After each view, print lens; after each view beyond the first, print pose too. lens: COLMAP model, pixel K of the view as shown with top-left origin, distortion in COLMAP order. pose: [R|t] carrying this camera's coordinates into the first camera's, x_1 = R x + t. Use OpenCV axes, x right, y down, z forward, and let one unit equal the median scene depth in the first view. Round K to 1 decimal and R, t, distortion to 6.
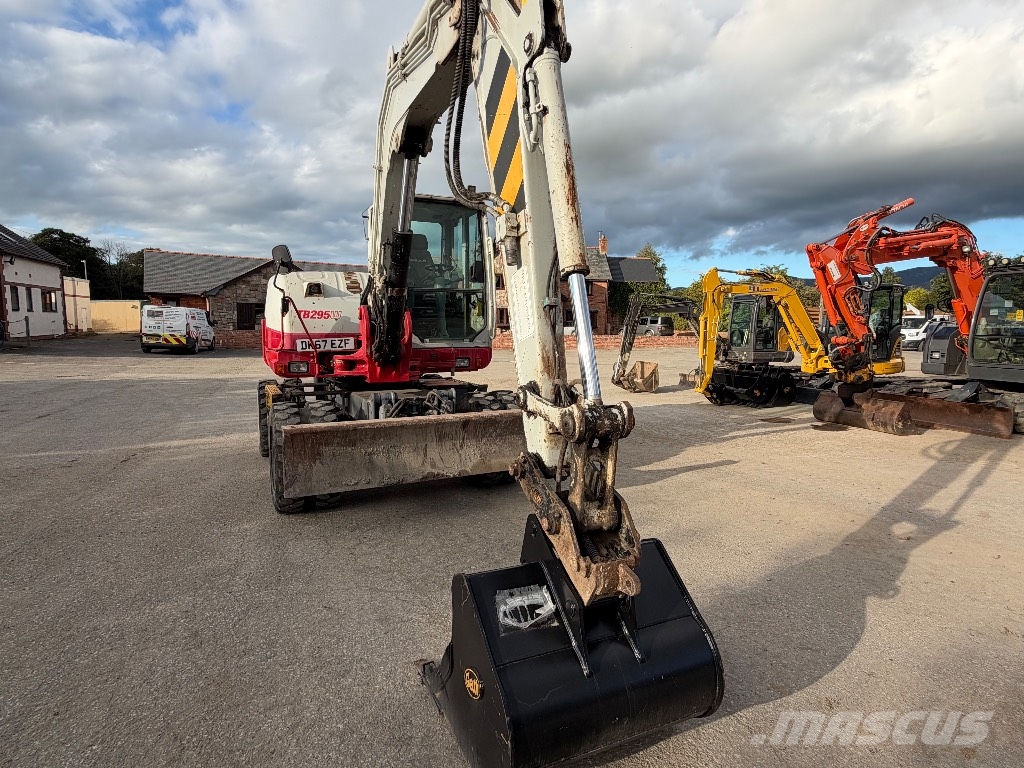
lens RADIAL K [[550.9, 0, 512.0], [0, 550.9, 390.6], [0, 0, 1]] dist [0.002597, 0.000419]
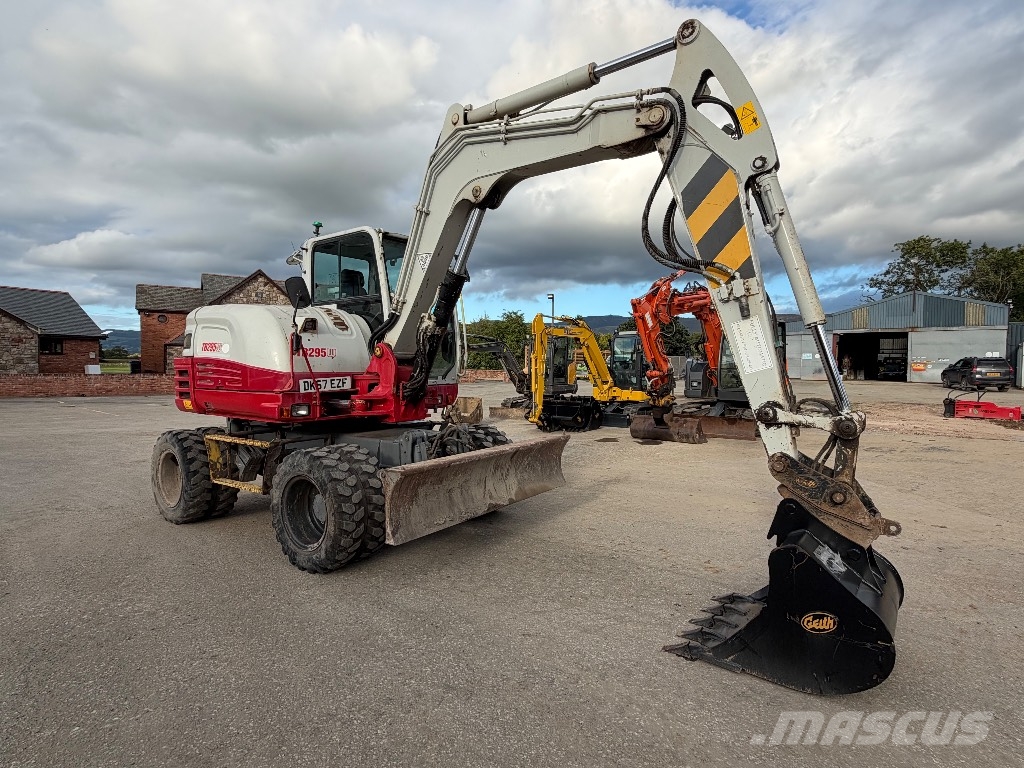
lens RADIAL K [[550.9, 0, 506.3], [0, 550.9, 384.3], [0, 0, 1]] dist [0.001655, 0.000280]
pose [[0.887611, -0.023924, 0.459971, -0.304881], [0.061056, 0.995949, -0.066020, -0.002376], [-0.456528, 0.086685, 0.885476, 0.023239]]
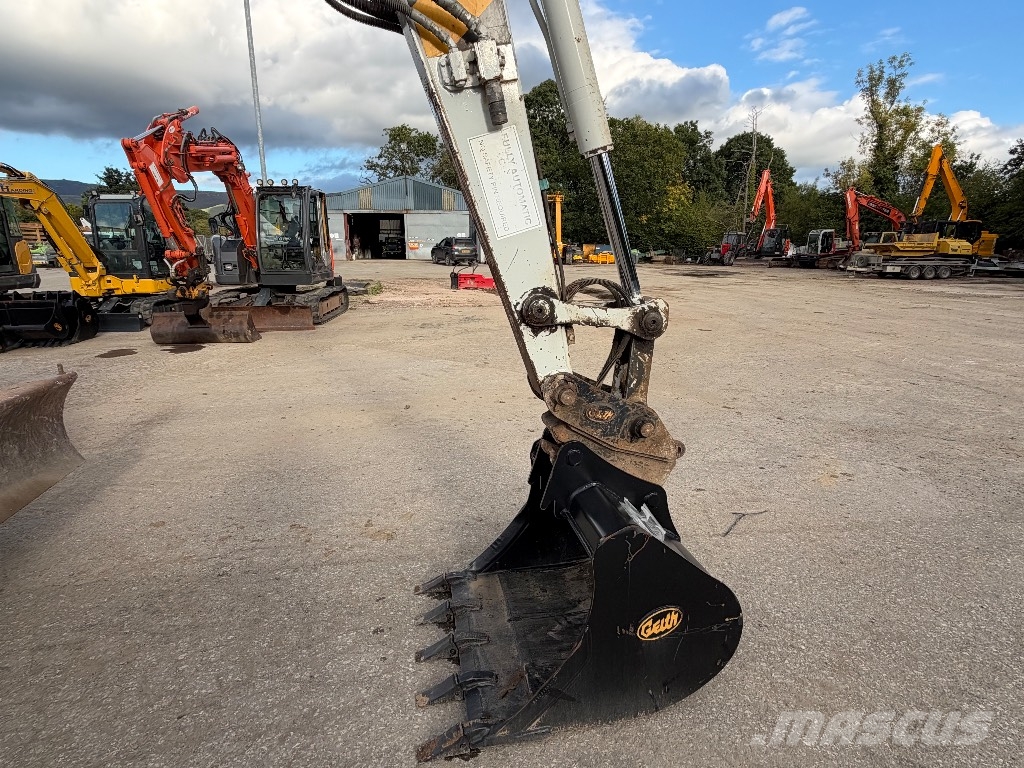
lens RADIAL K [[551.3, 0, 511.8], [0, 551.3, 387.1], [0, 0, 1]] dist [0.000702, 0.000411]
pose [[0.250512, -0.251505, 0.934874, -0.195541], [0.121951, 0.966171, 0.227246, -0.016738], [-0.960402, 0.057081, 0.272709, 0.216268]]
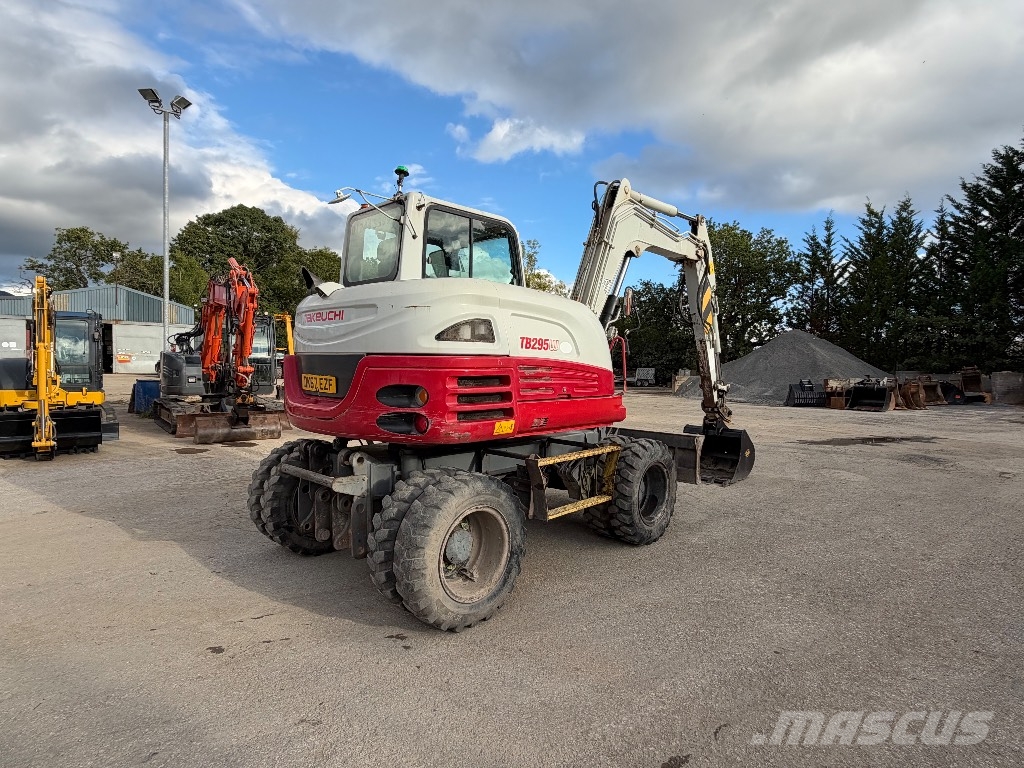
lens RADIAL K [[557.0, 0, 516.1], [0, 557.0, 382.6], [0, 0, 1]] dist [-0.003910, 0.001738]
pose [[-0.351002, -0.048072, 0.935140, -0.738044], [0.094128, 0.991811, 0.086316, -0.112943], [-0.931632, 0.118320, -0.343603, 0.883747]]
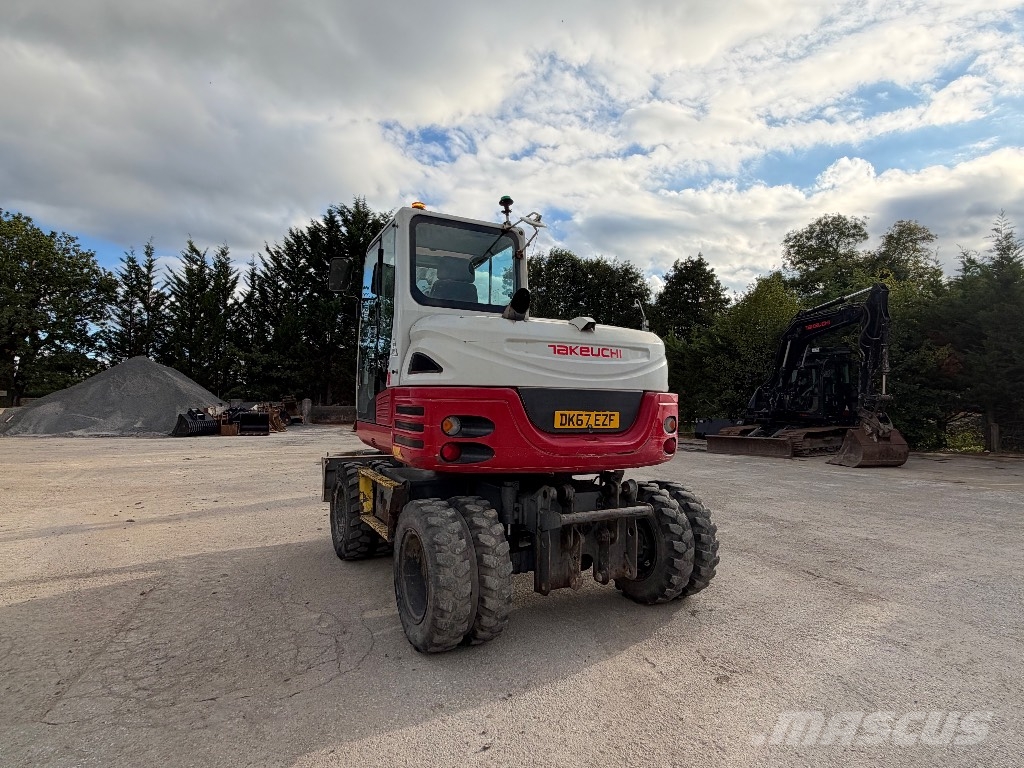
lens RADIAL K [[544.8, 0, 517.1], [0, 544.8, 379.7], [0, 0, 1]] dist [0.004327, 0.001264]
pose [[-0.998921, -0.023199, -0.040238, -0.174518], [-0.026408, 0.996353, 0.081137, -0.154122], [0.038209, 0.082112, -0.995890, 1.309336]]
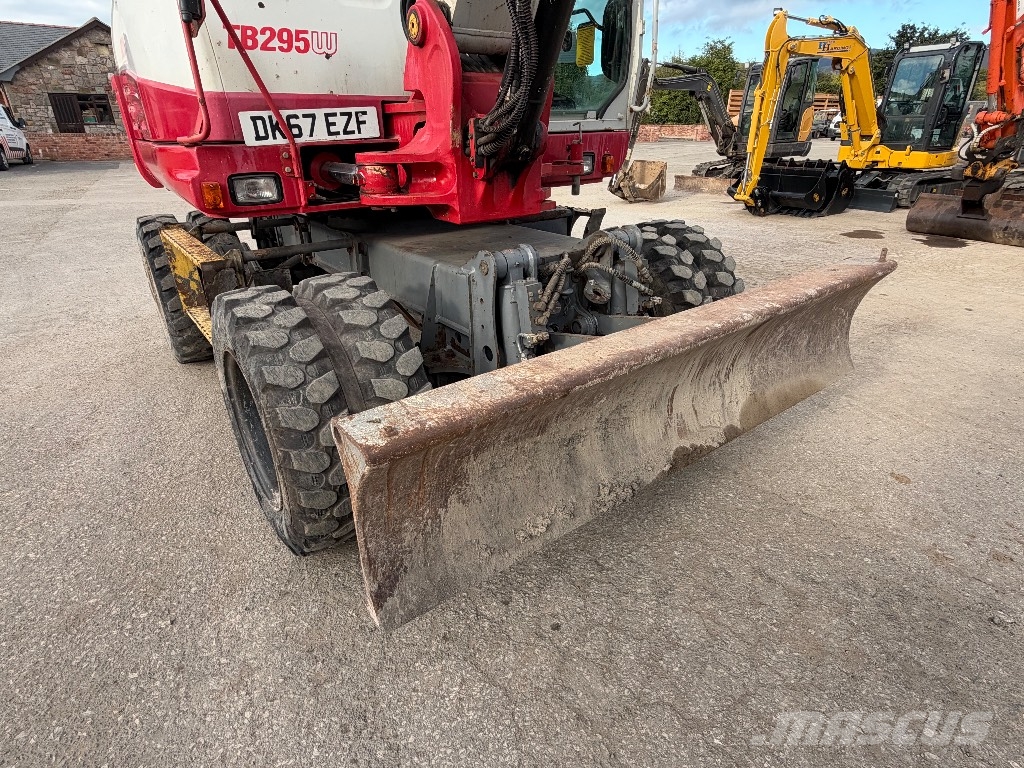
lens RADIAL K [[550.9, 0, 506.3], [0, 550.9, 384.3], [0, 0, 1]] dist [0.001655, 0.000280]
pose [[0.984279, -0.092091, 0.150712, -0.170892], [0.039337, 0.946178, 0.321248, -0.017824], [-0.172185, -0.310269, 0.934925, 0.334423]]
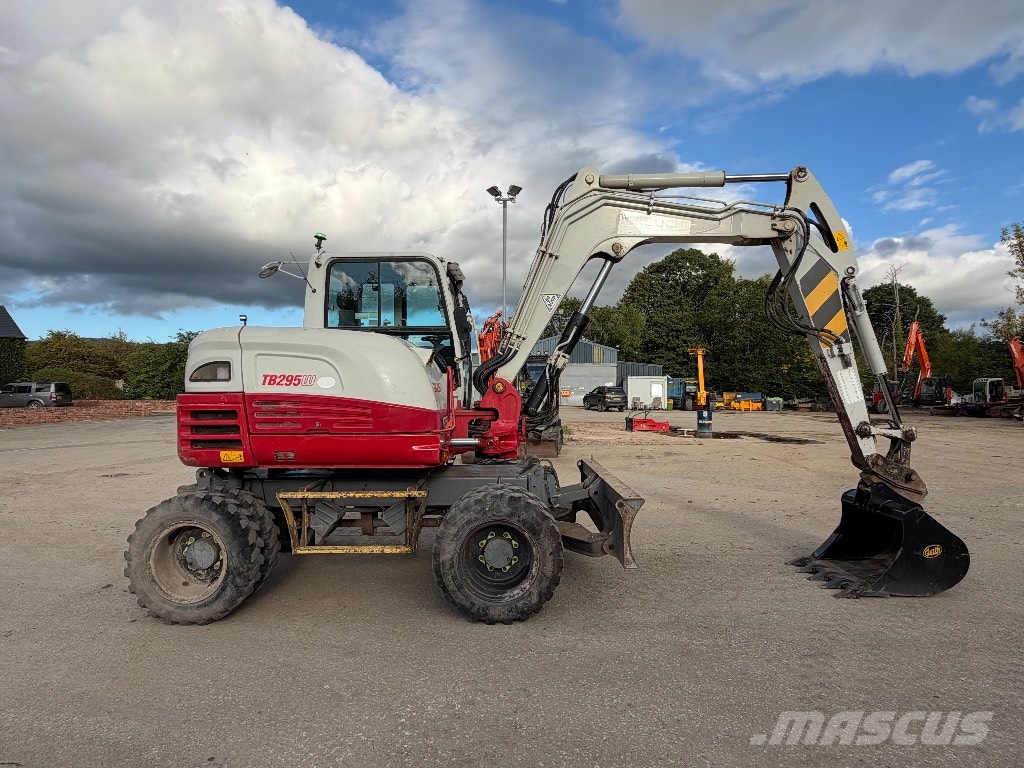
lens RADIAL K [[553.0, 0, 509.7], [0, 553.0, 381.8], [0, 0, 1]] dist [0.003516, -0.003787]
pose [[0.453842, 0.005617, 0.891064, -0.652253], [0.113801, 0.991426, -0.064211, -0.049070], [-0.883785, 0.130545, 0.449312, 0.319339]]
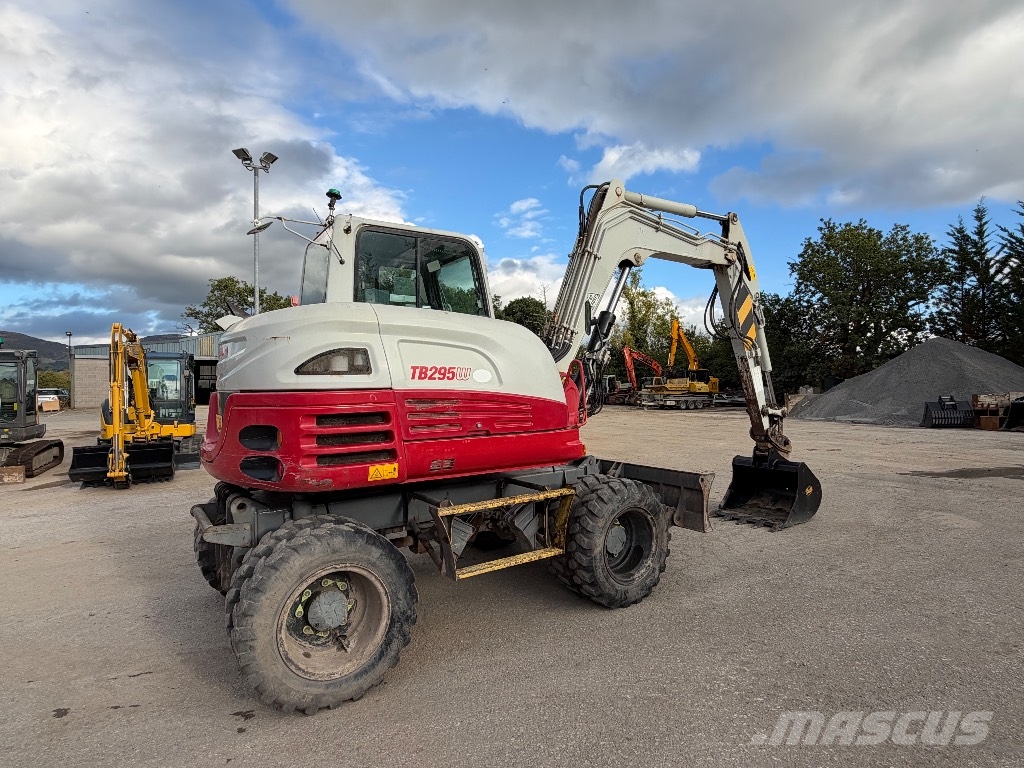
lens RADIAL K [[557.0, 0, 516.1], [0, 557.0, 382.6], [0, 0, 1]] dist [-0.003910, 0.001738]
pose [[-0.144456, -0.002815, 0.989507, -0.714501], [0.130885, 0.991155, 0.021927, -0.098135], [-0.980817, 0.132679, -0.142810, 0.708720]]
